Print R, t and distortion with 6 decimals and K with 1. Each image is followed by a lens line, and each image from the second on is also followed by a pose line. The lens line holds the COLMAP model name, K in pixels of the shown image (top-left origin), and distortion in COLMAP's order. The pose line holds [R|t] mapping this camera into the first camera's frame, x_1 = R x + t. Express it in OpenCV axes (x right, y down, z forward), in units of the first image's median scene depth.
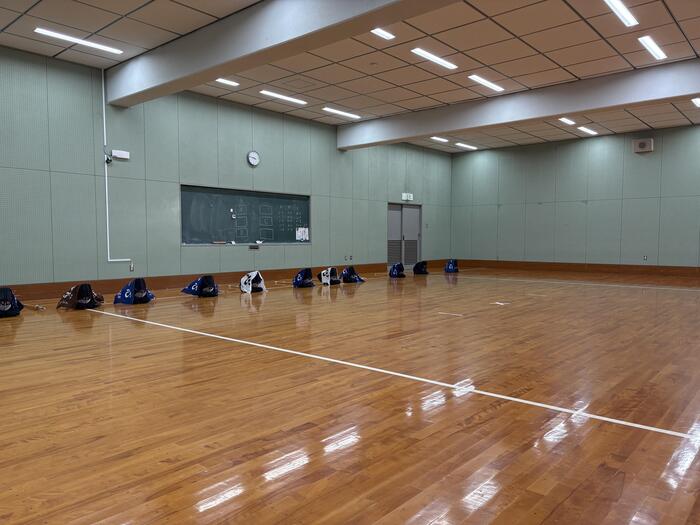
lens RADIAL K [[521.1, 0, 350.0], [0, 521.1, 262.5], [0, 0, 1]] dist [0.072741, -0.058076]
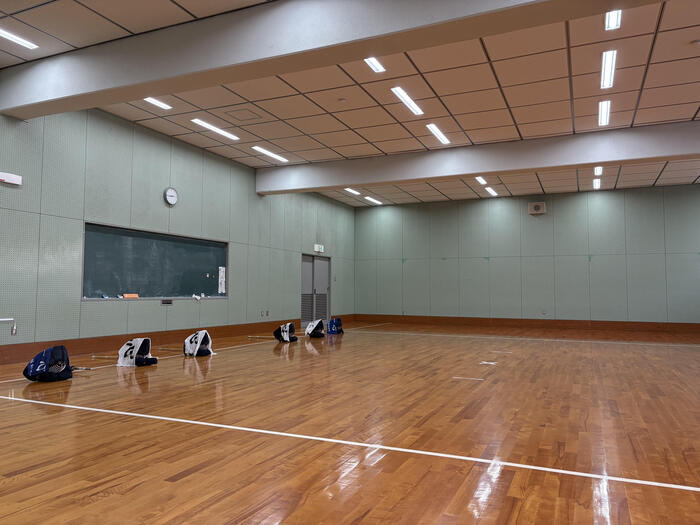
lens RADIAL K [[521.1, 0, 350.0], [0, 521.1, 262.5], [0, 0, 1]] dist [0.072741, -0.058076]
pose [[0.958452, 0.021772, 0.284420, -0.142357], [0.008159, 0.994582, -0.103630, -0.002266], [-0.285136, 0.101645, 0.953082, 0.116403]]
